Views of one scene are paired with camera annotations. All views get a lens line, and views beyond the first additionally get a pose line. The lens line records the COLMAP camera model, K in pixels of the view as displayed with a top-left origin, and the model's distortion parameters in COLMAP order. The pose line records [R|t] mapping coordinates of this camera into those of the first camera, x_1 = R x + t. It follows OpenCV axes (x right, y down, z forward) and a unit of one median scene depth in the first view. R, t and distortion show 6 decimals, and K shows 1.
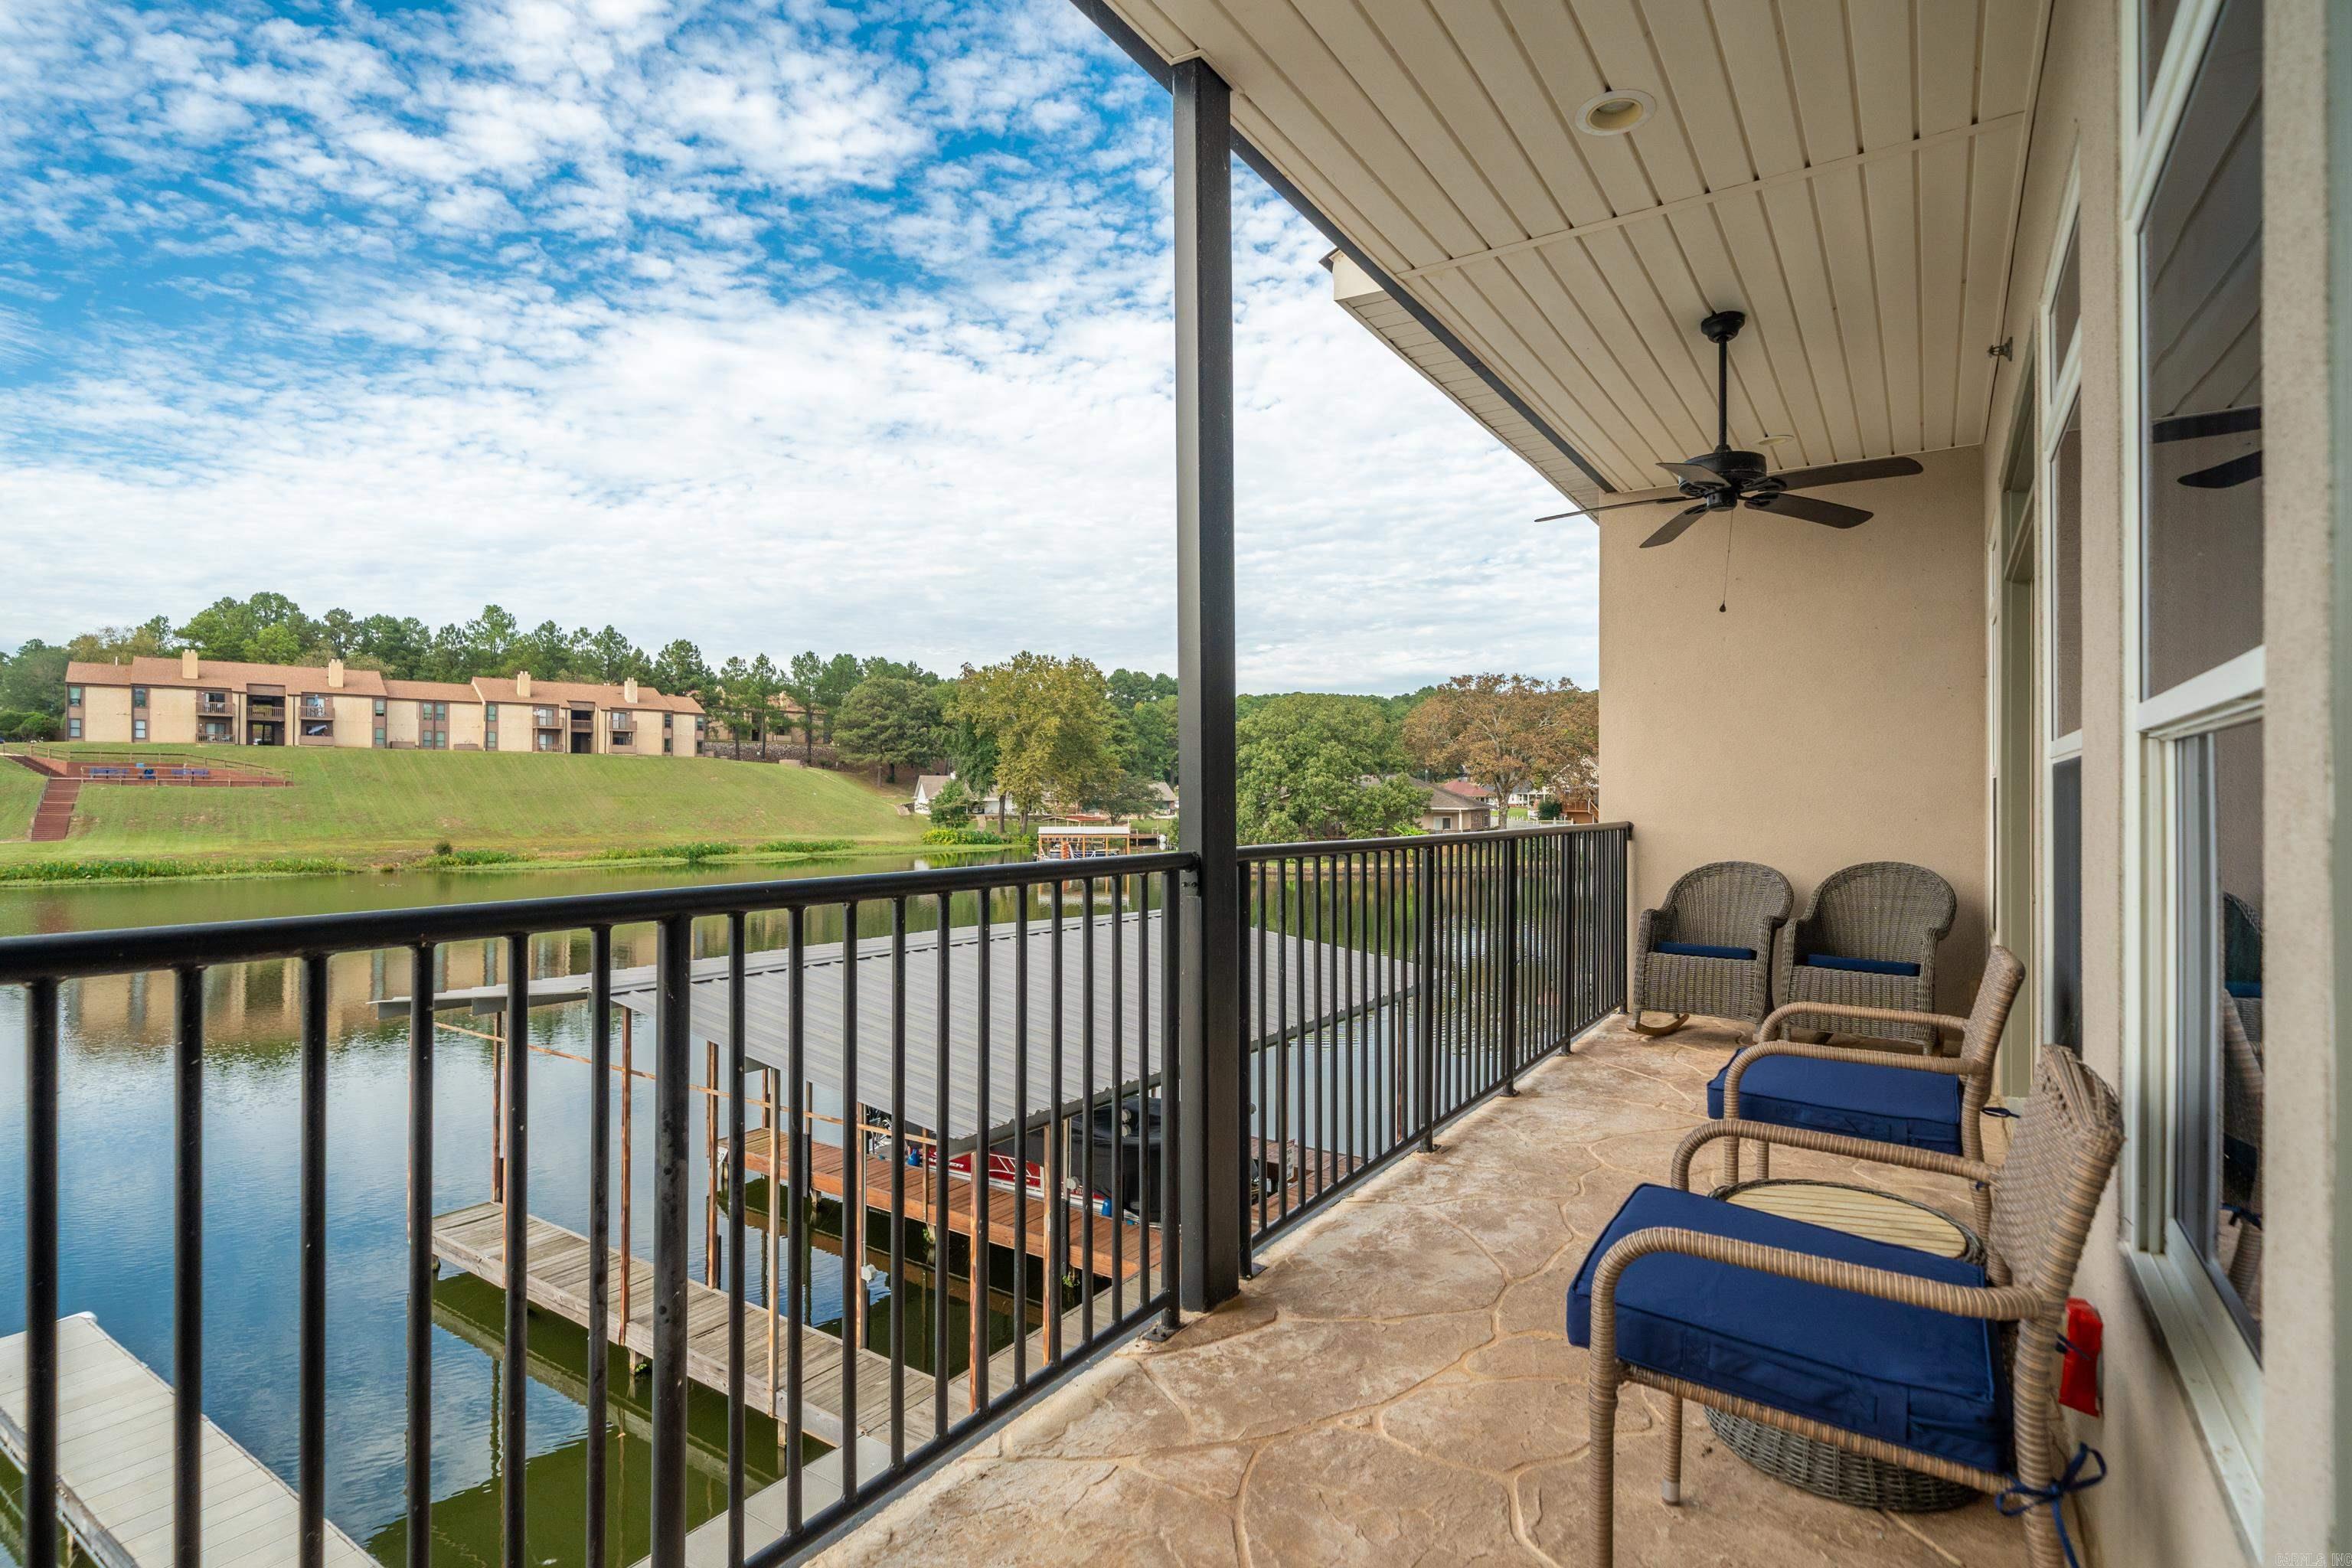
lens RADIAL K [[1124.9, 0, 1176.0], [0, 1124.9, 784.0], [0, 0, 1]] dist [0.001738, 0.000185]
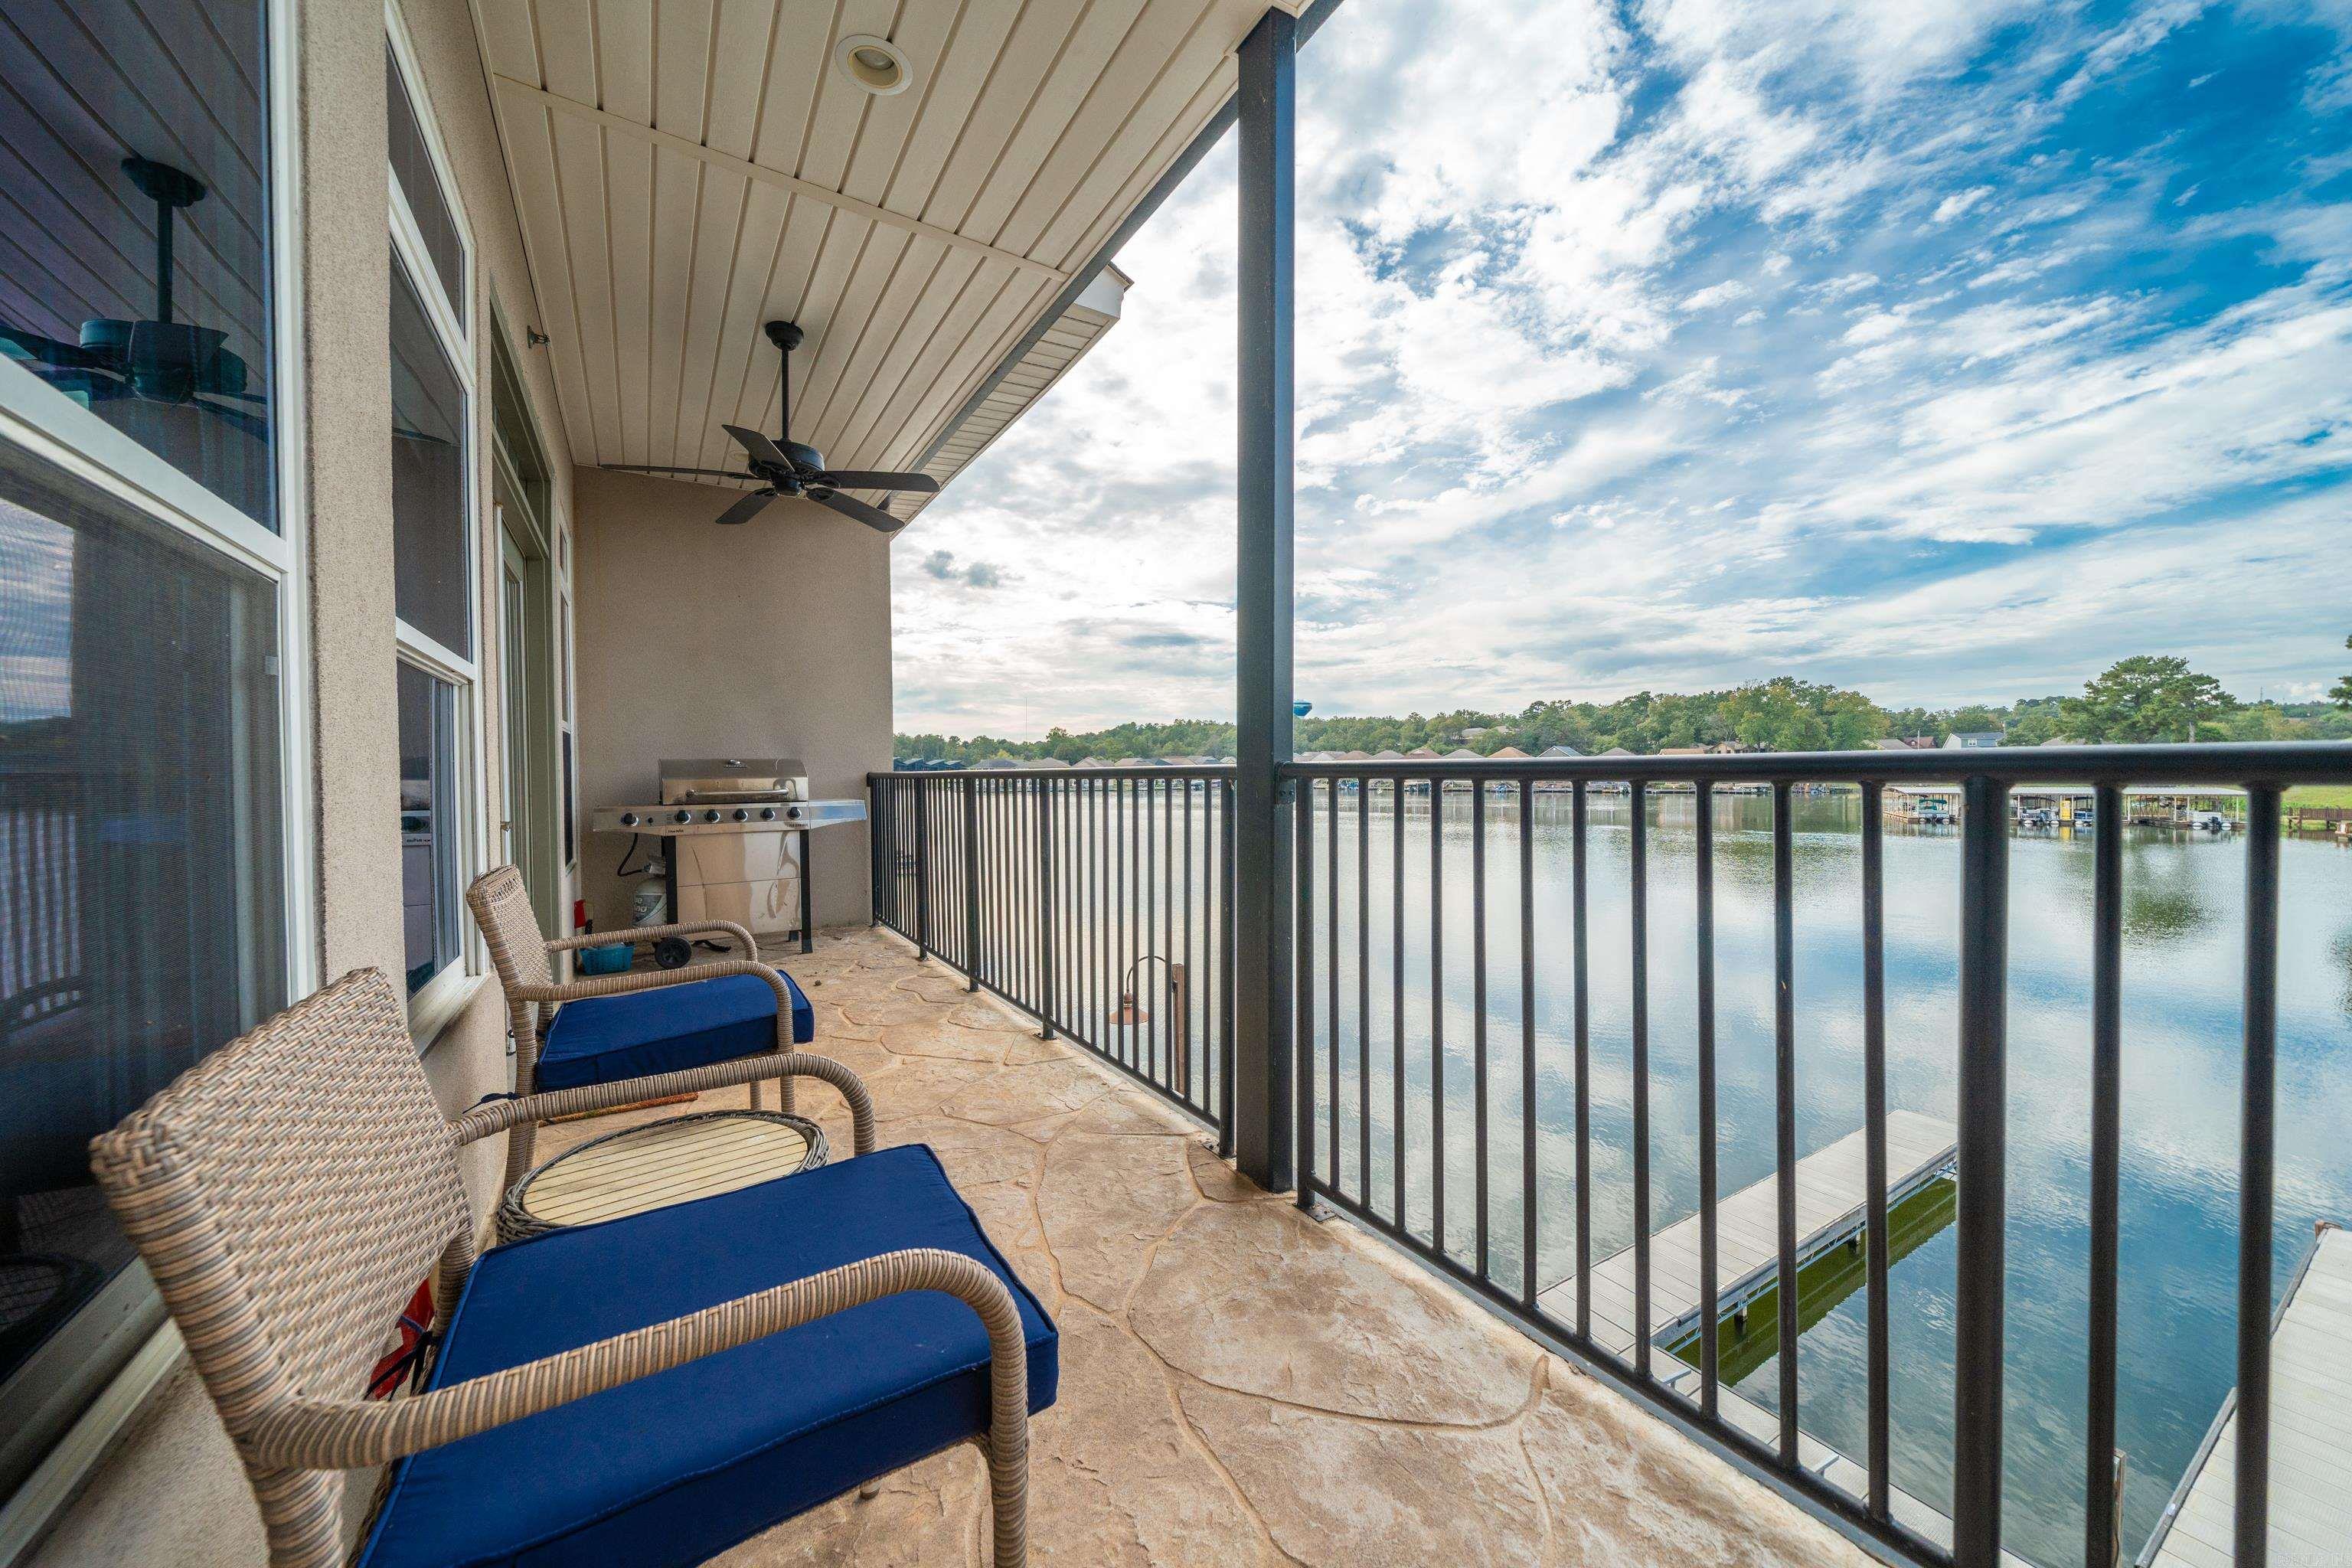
lens RADIAL K [[872.4, 0, 1176.0], [0, 872.4, 784.0], [0, 0, 1]] dist [-0.001044, -0.000062]
pose [[-0.416077, 0.010815, -0.909265, 0.637116], [0.012641, 0.999901, 0.006109, 0.065106], [0.909242, -0.008952, -0.416173, 1.005554]]
